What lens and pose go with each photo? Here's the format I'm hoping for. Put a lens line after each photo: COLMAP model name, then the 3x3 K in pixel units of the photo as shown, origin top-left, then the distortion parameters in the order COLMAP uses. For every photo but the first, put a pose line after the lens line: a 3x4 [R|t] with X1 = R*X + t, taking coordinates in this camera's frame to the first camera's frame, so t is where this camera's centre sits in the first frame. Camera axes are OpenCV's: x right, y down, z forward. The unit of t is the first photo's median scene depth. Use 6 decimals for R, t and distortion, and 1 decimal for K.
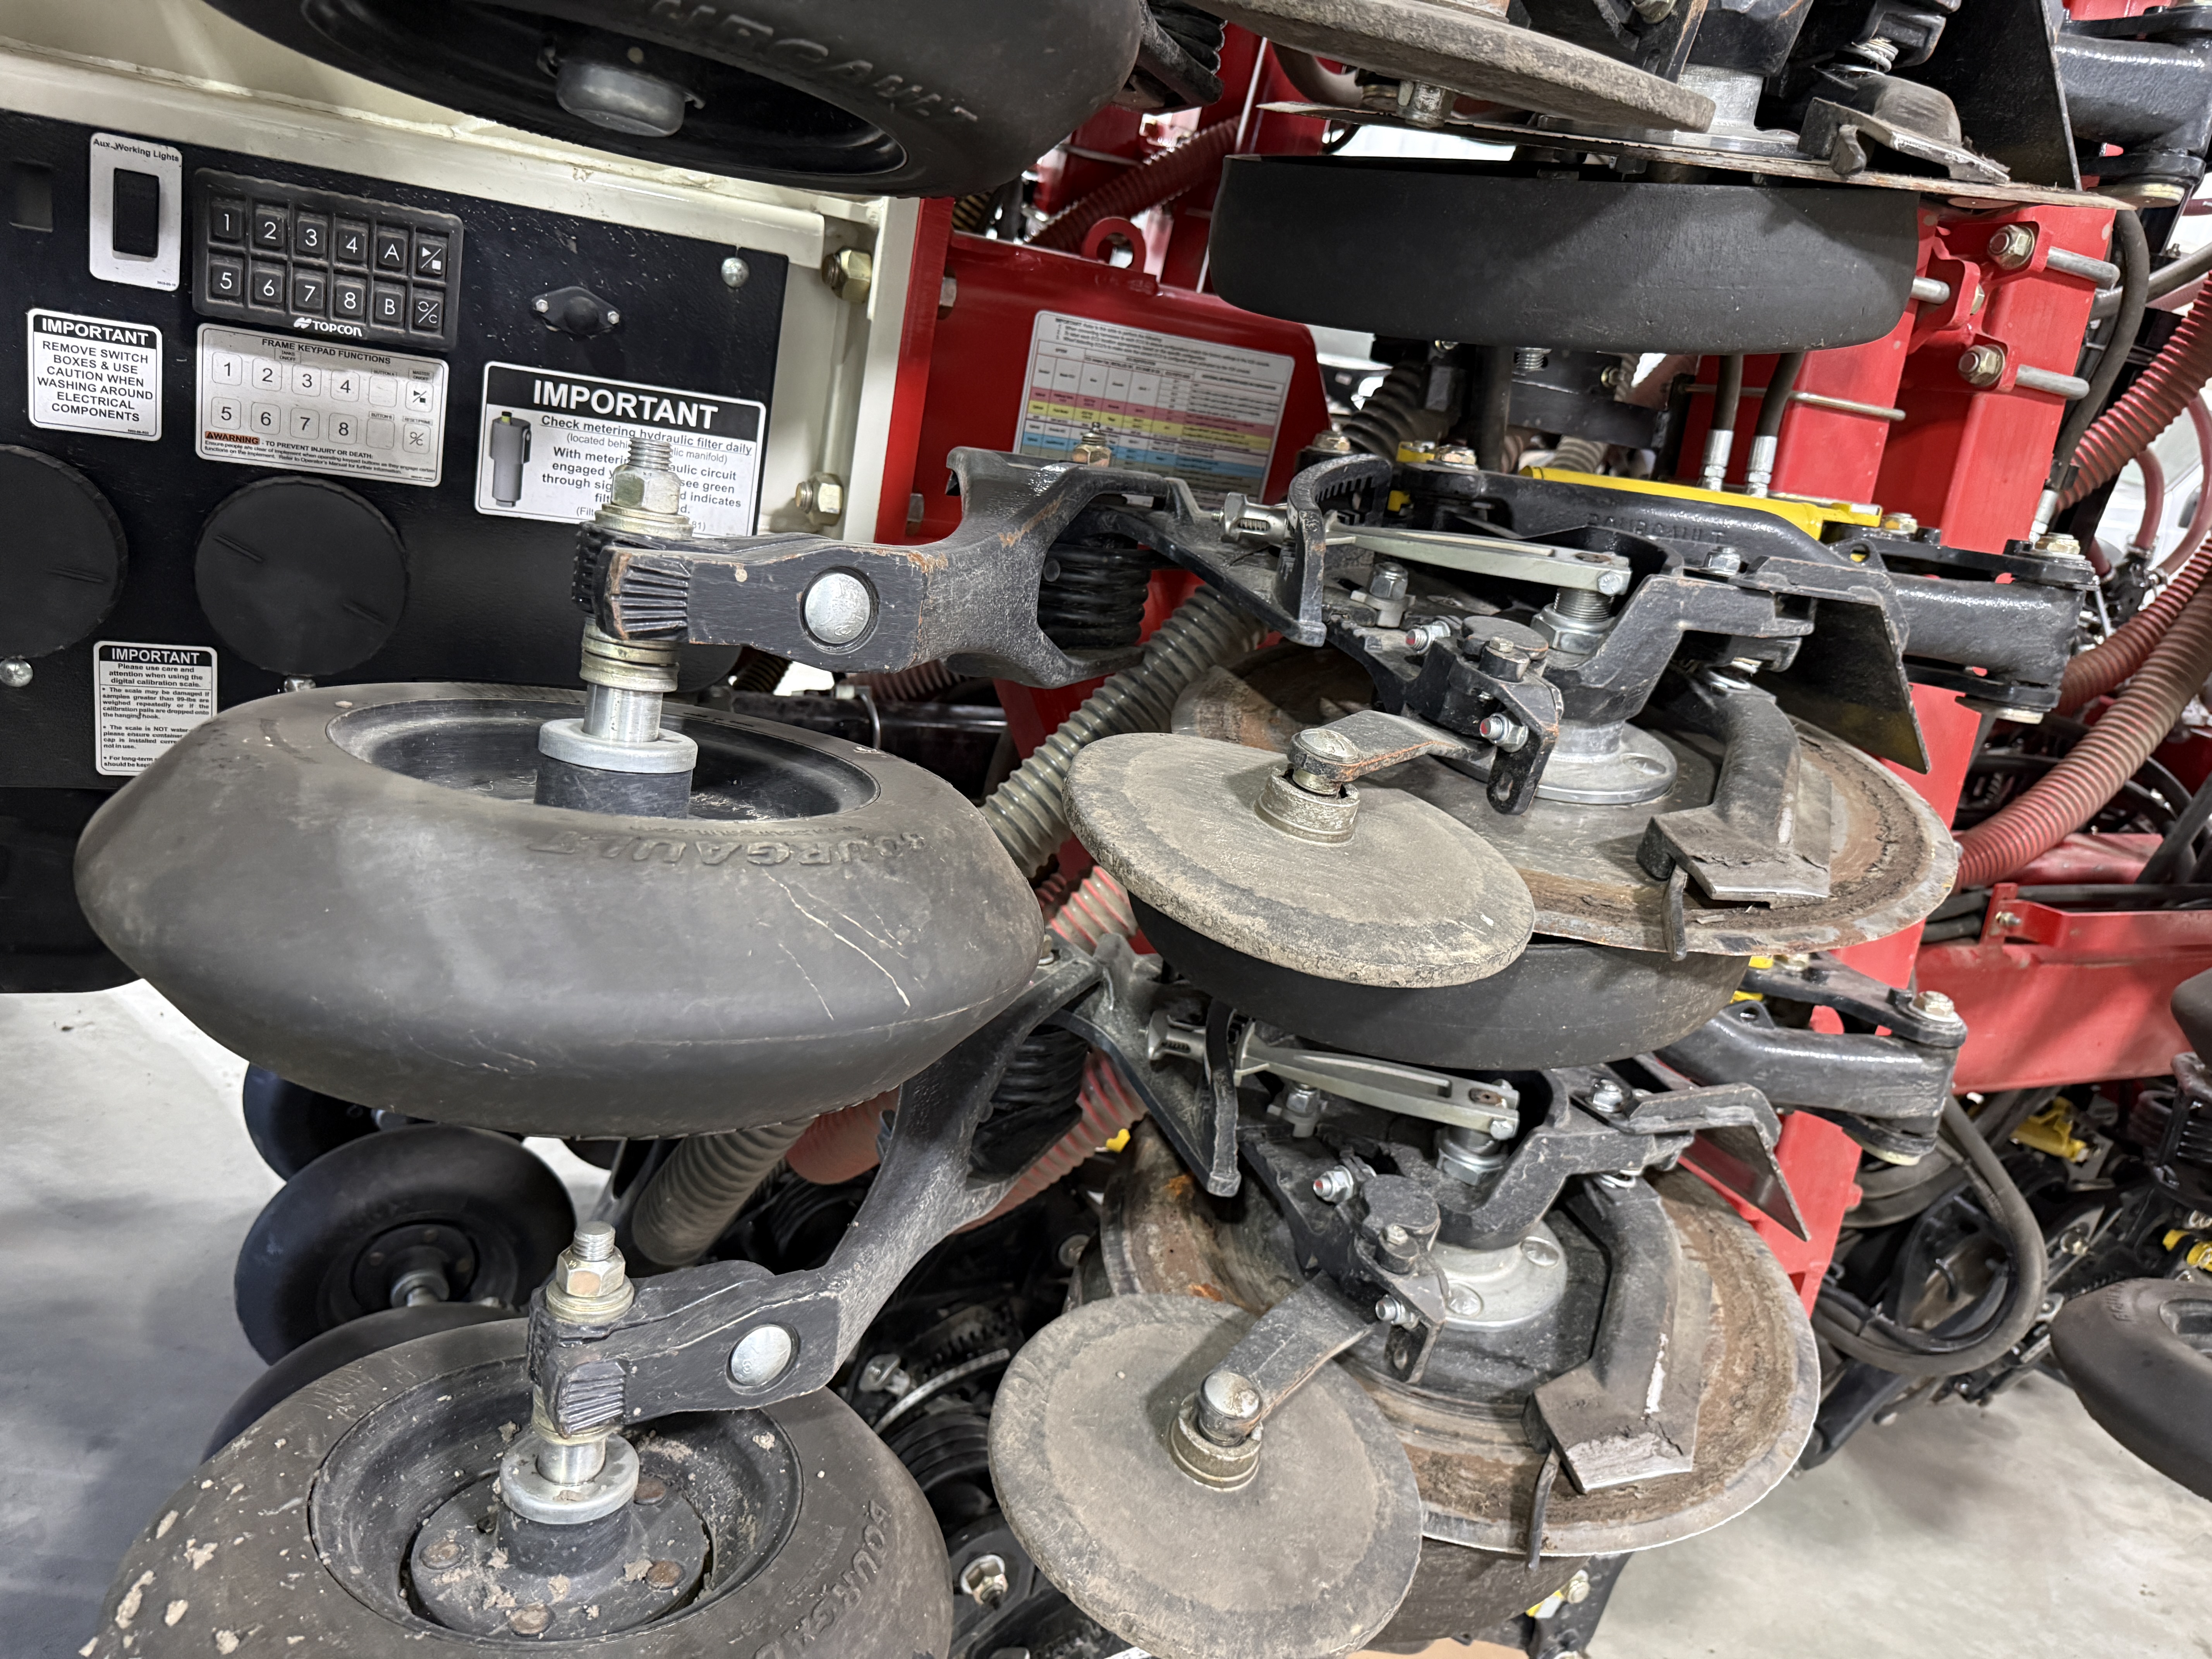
lens RADIAL K [[1566.3, 0, 1103.7], [0, 1566.3, 834.8], [0, 0, 1]] dist [0.005496, -0.017347]
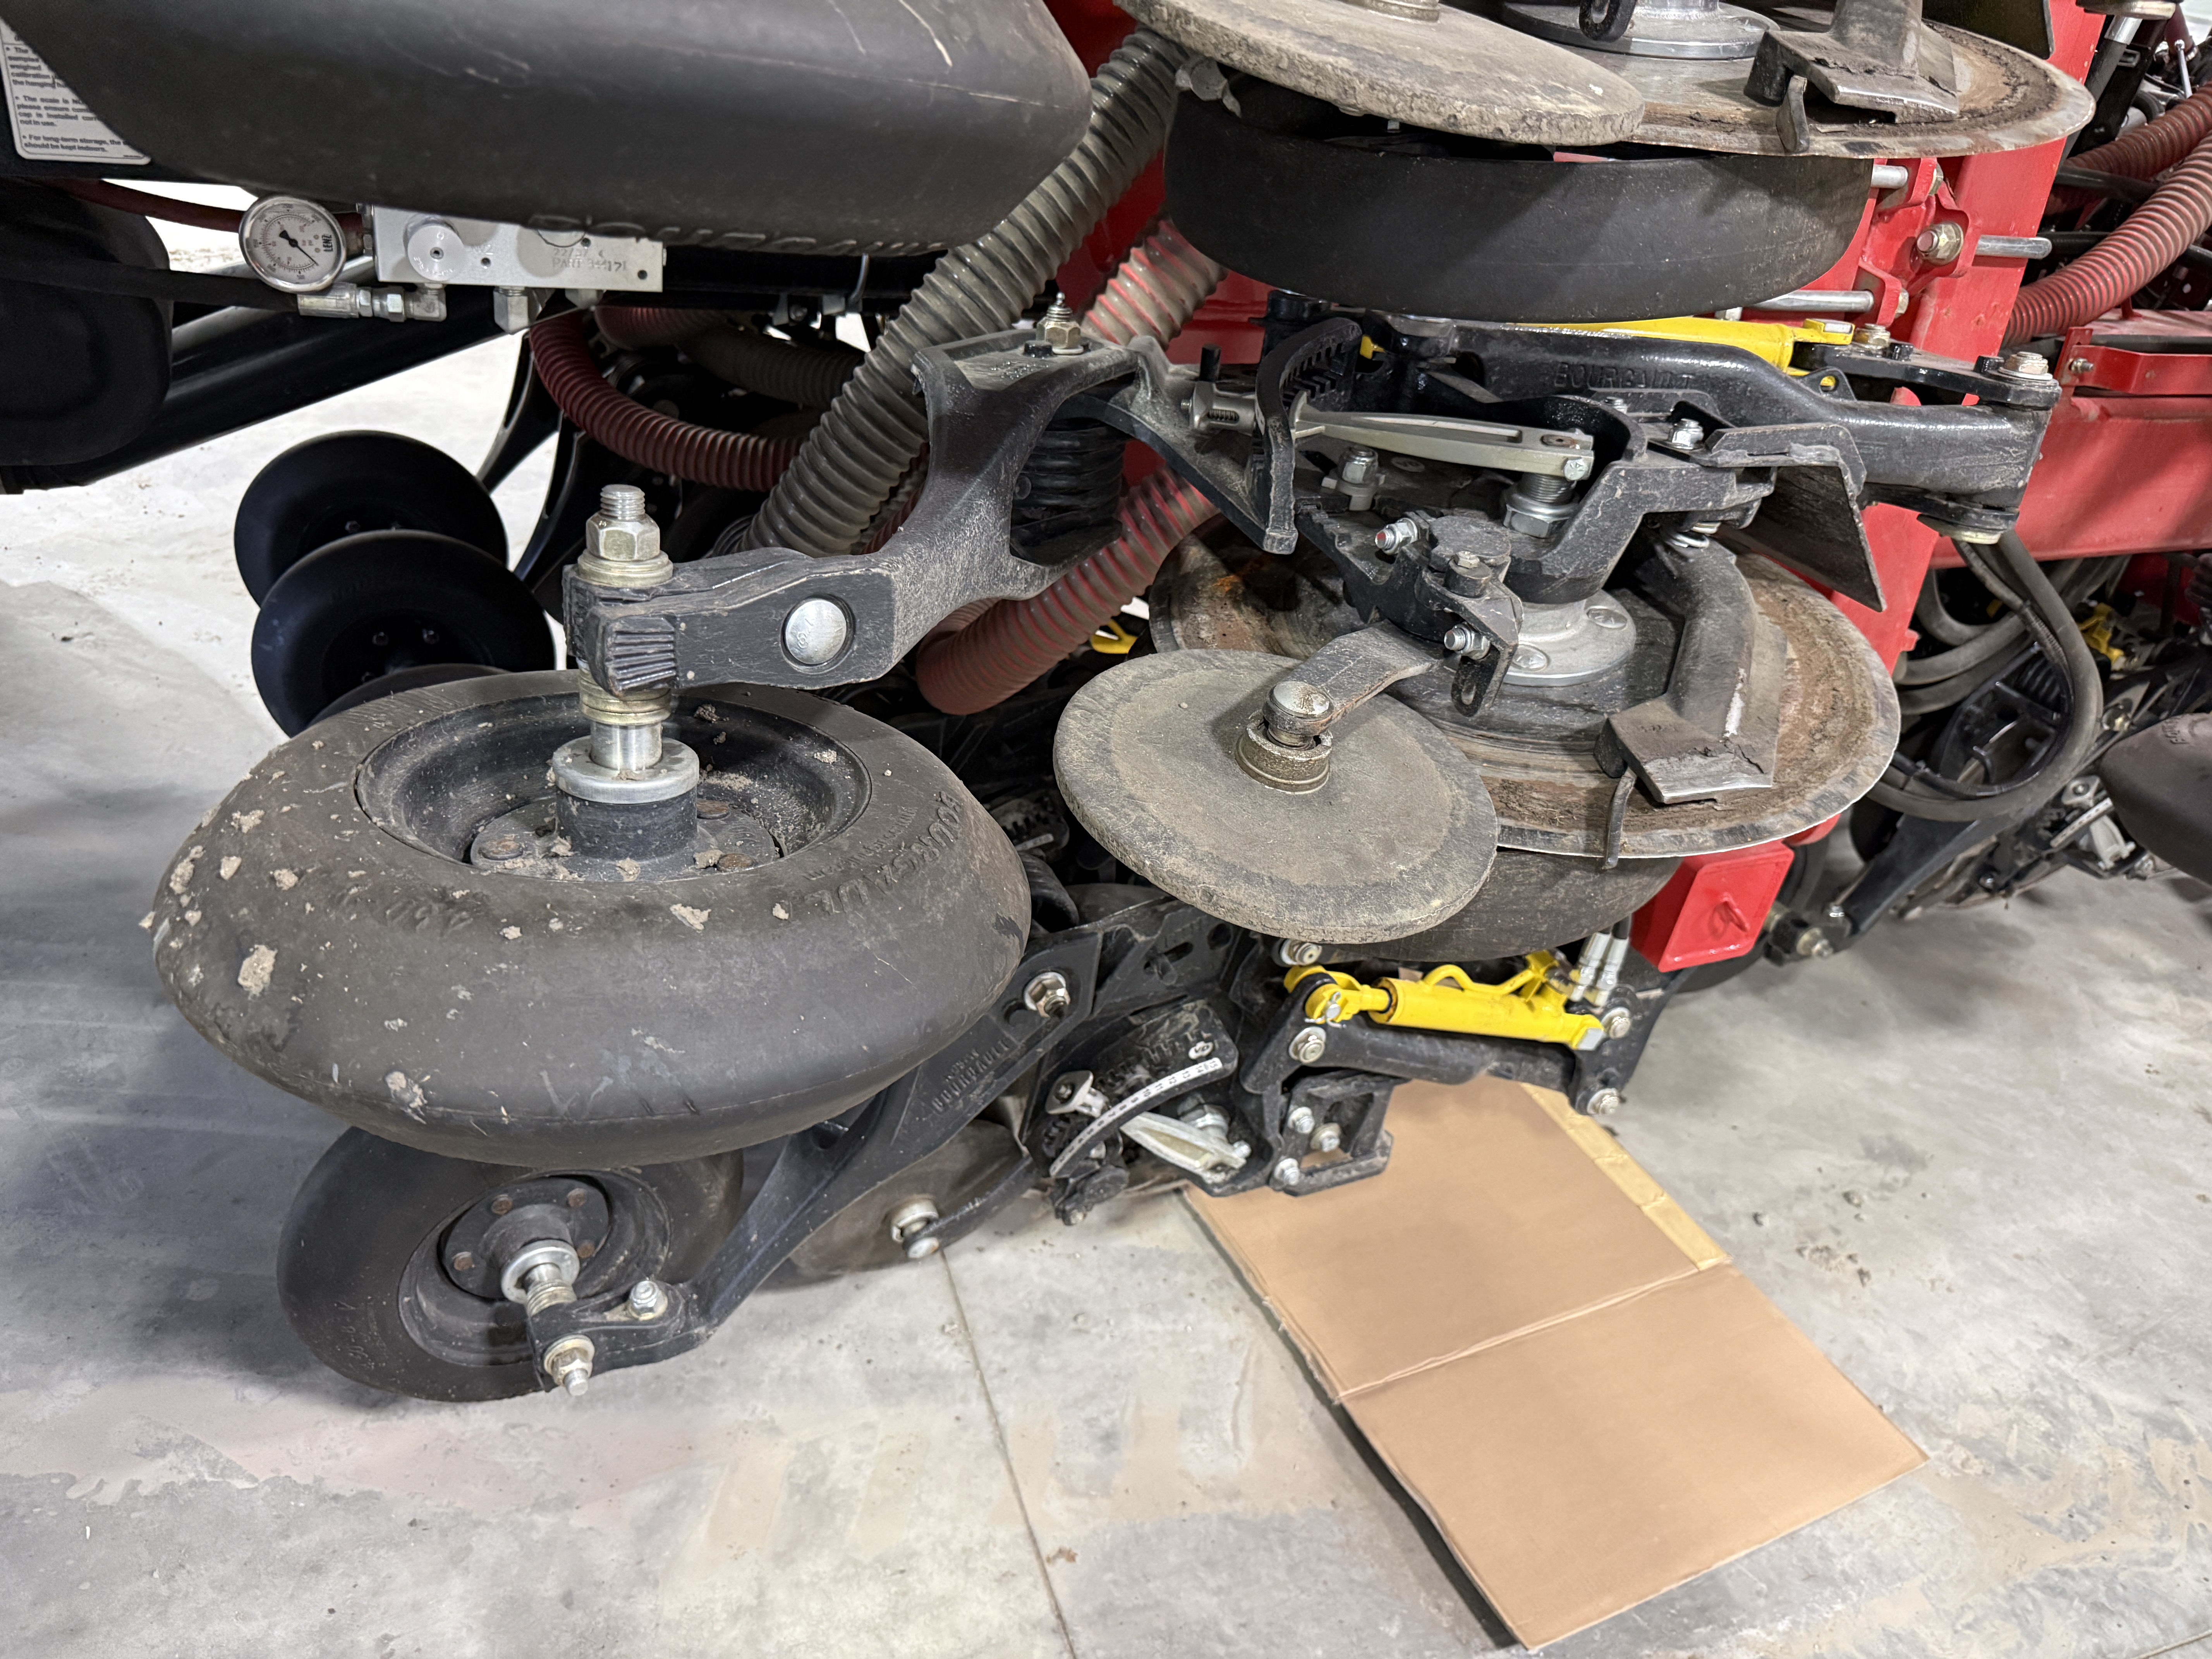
lens RADIAL K [[1564.7, 0, 1108.7], [0, 1564.7, 805.9], [0, 0, 1]] dist [0.049759, -0.081682]
pose [[0.998849, -0.047515, -0.006485, -0.028151], [0.047833, 0.977477, 0.205552, 0.176469], [-0.003428, -0.205626, 0.978625, 0.034913]]
